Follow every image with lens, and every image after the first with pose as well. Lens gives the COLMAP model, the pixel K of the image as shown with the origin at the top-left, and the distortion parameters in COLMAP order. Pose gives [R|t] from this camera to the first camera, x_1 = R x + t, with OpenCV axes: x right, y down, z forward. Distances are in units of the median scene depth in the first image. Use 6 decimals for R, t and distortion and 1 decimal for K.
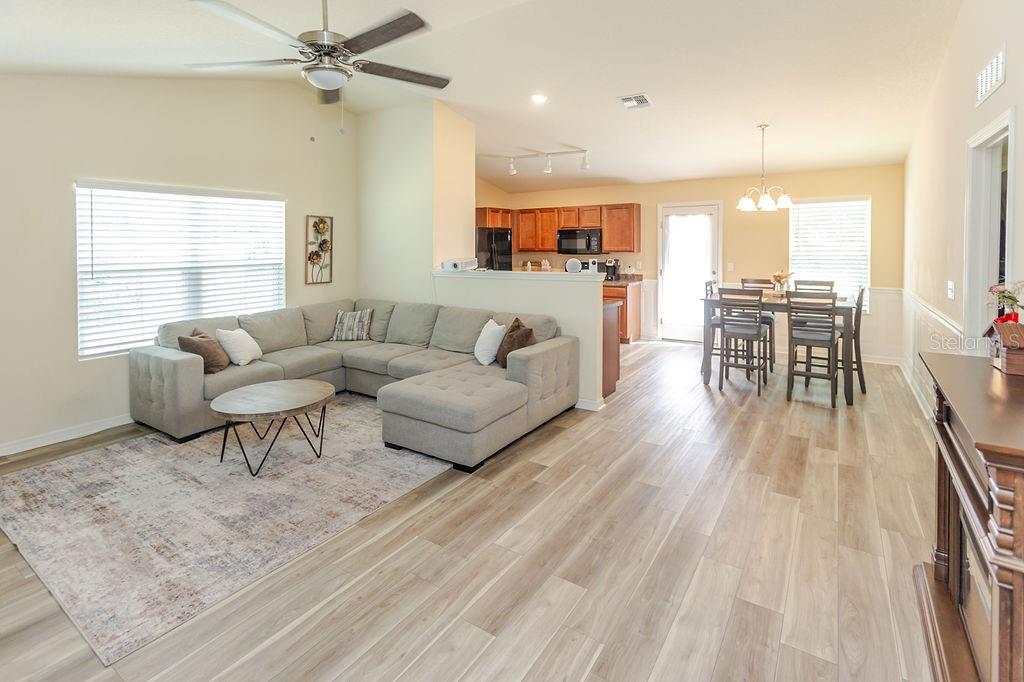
lens RADIAL K [[481.7, 0, 507.6], [0, 481.7, 285.3], [0, 0, 1]] dist [-0.000702, -0.003716]
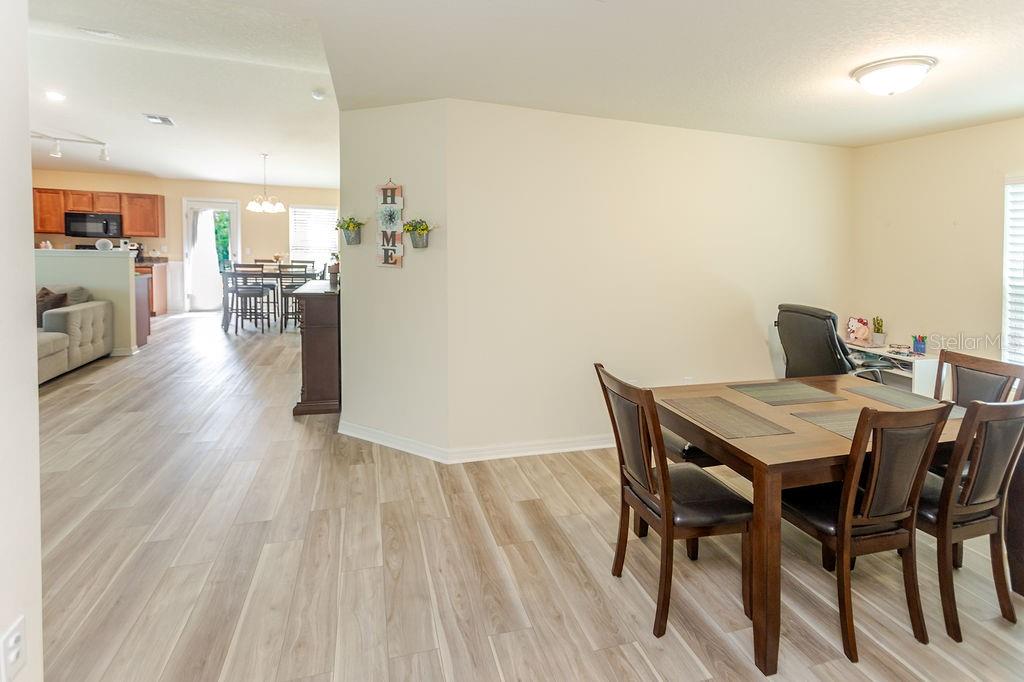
lens RADIAL K [[481.7, 0, 547.0], [0, 481.7, 280.0], [0, 0, 1]] dist [-0.000702, -0.003716]
pose [[0.590139, -0.029958, 0.806745, -0.167577], [0.024432, 0.999516, 0.019244, 0.046994], [-0.806932, 0.008354, 0.590586, -0.591529]]
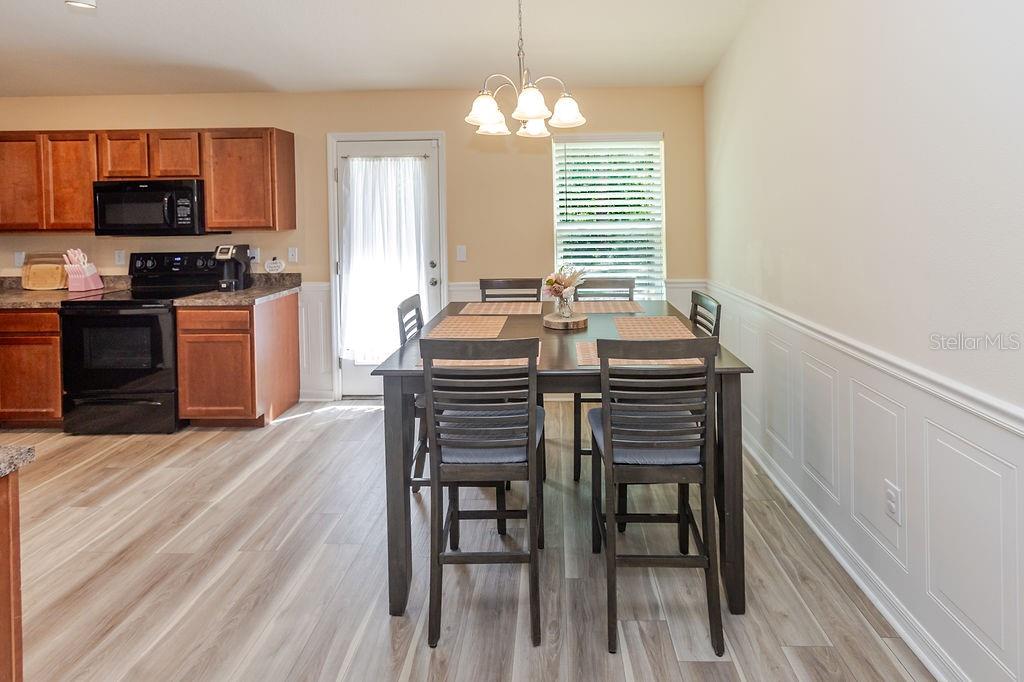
lens RADIAL K [[503.9, 0, 536.3], [0, 503.9, 210.0], [0, 0, 1]] dist [0.016700, 0.002101]
pose [[0.845202, 0.000032, 0.534446, 0.291053], [0.047465, 0.996044, -0.075123, -0.052121], [-0.532335, 0.088862, 0.841857, 0.596983]]
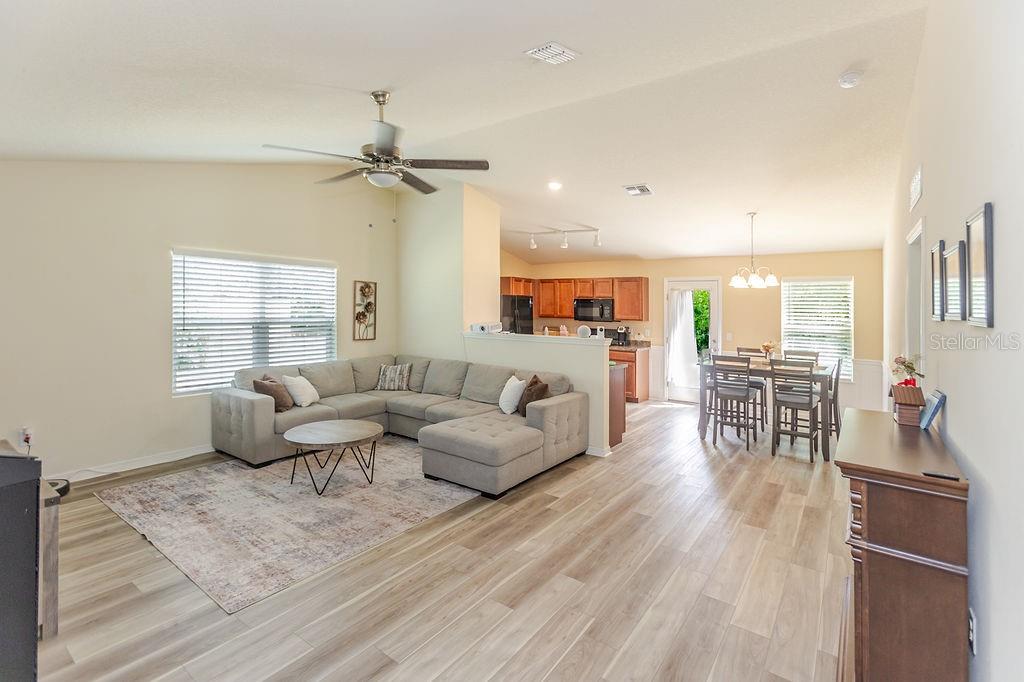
lens RADIAL K [[481.7, 0, 510.8], [0, 481.7, 305.4], [0, 0, 1]] dist [-0.000702, -0.003716]
pose [[0.999021, 0.027840, -0.034384, -0.004363], [-0.030787, 0.995612, -0.088371, 0.004399], [0.031773, 0.089343, 0.995494, -0.154753]]
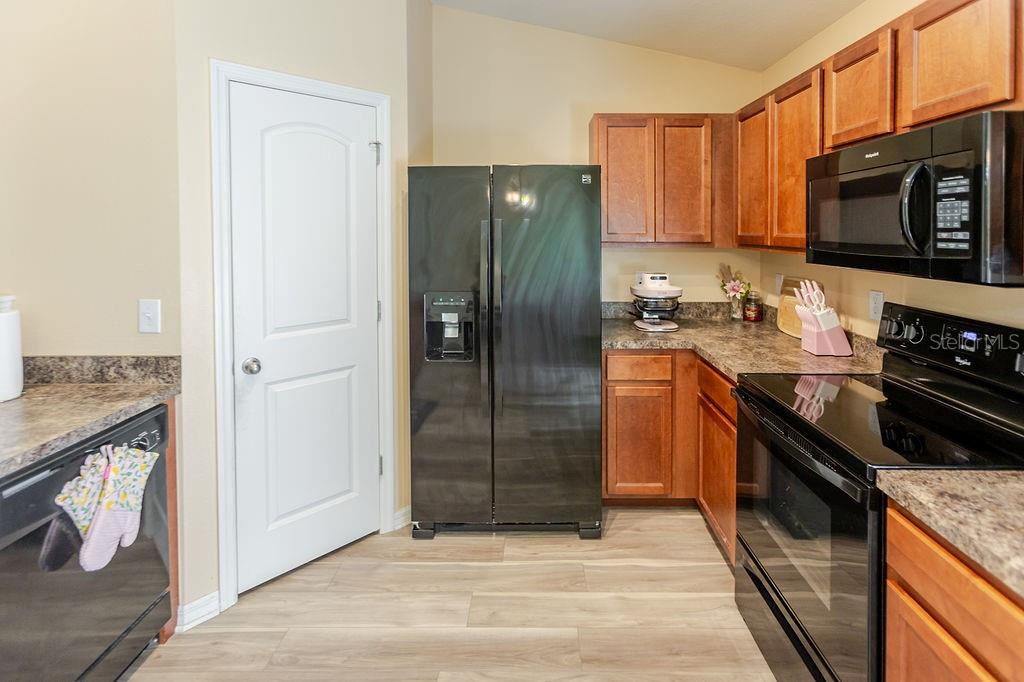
lens RADIAL K [[481.7, 0, 539.0], [0, 481.7, 245.7], [0, 0, 1]] dist [-0.000702, -0.003716]
pose [[0.563698, 0.040697, -0.824977, 0.330778], [-0.076866, 0.997036, -0.003337, -0.093998], [0.822396, 0.065294, 0.565156, 1.145955]]
